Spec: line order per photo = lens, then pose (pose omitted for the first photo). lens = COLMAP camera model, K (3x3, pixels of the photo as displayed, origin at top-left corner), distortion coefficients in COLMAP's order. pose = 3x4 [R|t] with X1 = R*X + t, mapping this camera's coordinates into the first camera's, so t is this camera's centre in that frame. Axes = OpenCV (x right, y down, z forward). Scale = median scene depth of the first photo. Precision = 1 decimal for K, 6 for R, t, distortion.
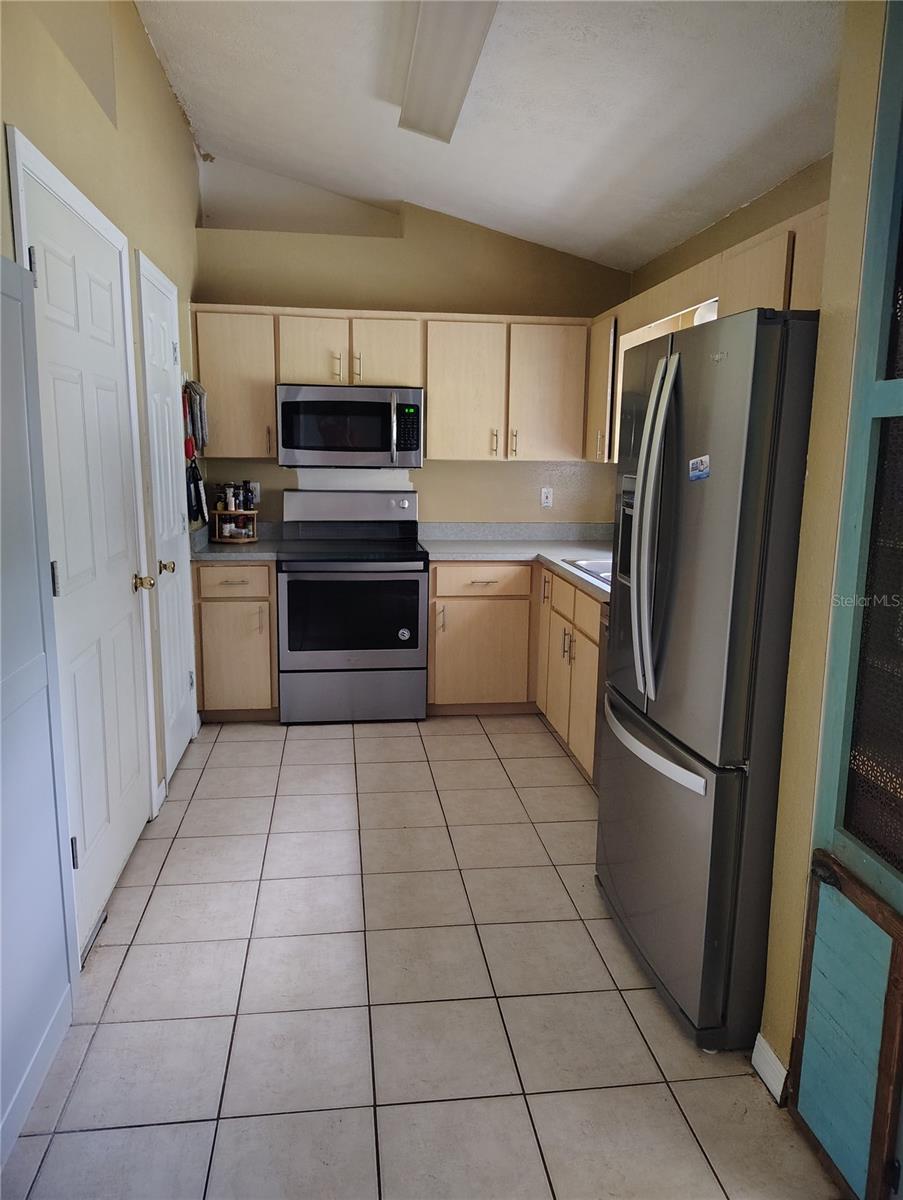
lens RADIAL K [[834.4, 0, 449.9], [0, 834.4, 599.0], [0, 0, 1]] dist [0.010586, 0.008013]
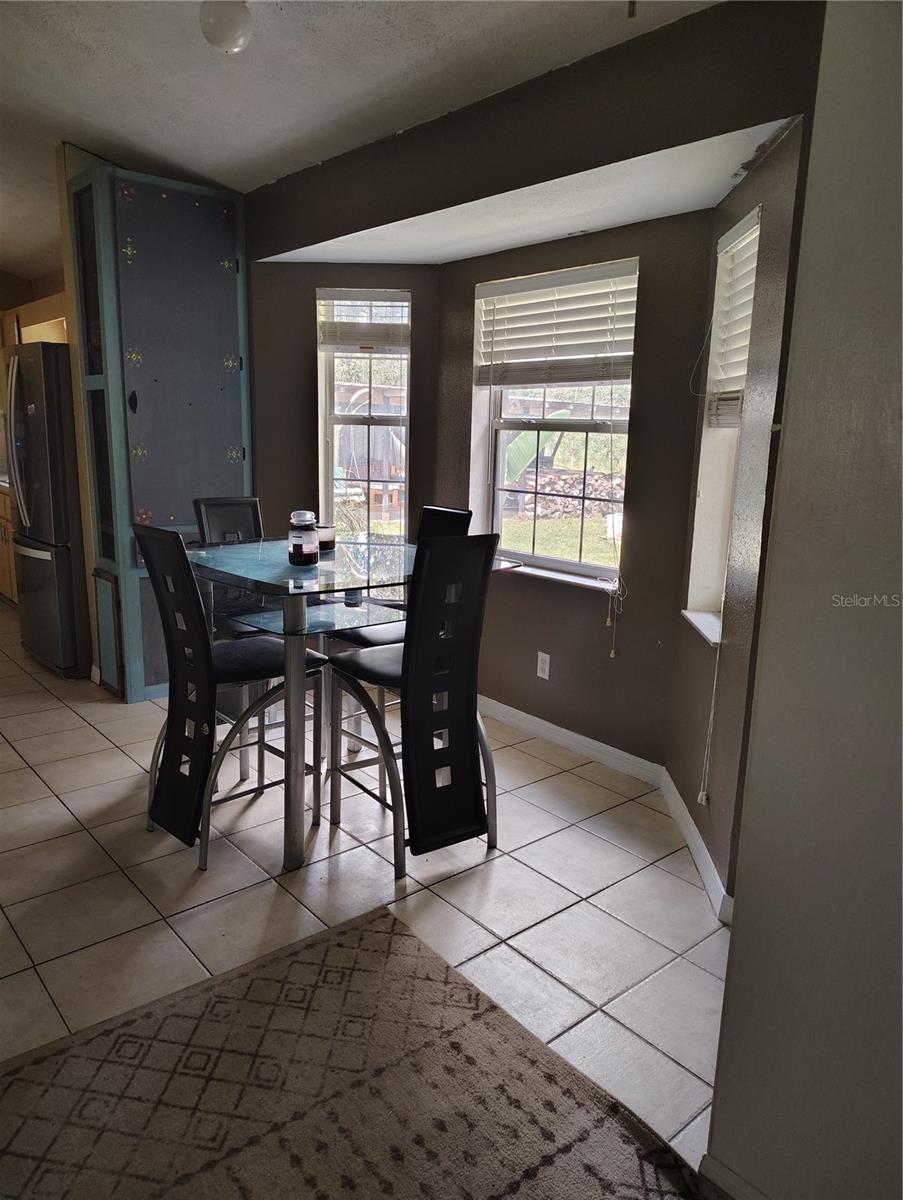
lens RADIAL K [[834.4, 0, 451.4], [0, 834.4, 595.8], [0, 0, 1]] dist [0.010586, 0.008013]
pose [[0.843574, -0.098681, 0.527869, 0.019011], [0.077692, 0.995056, 0.061861, 0.265696], [-0.531363, -0.011173, 0.847070, -1.383583]]
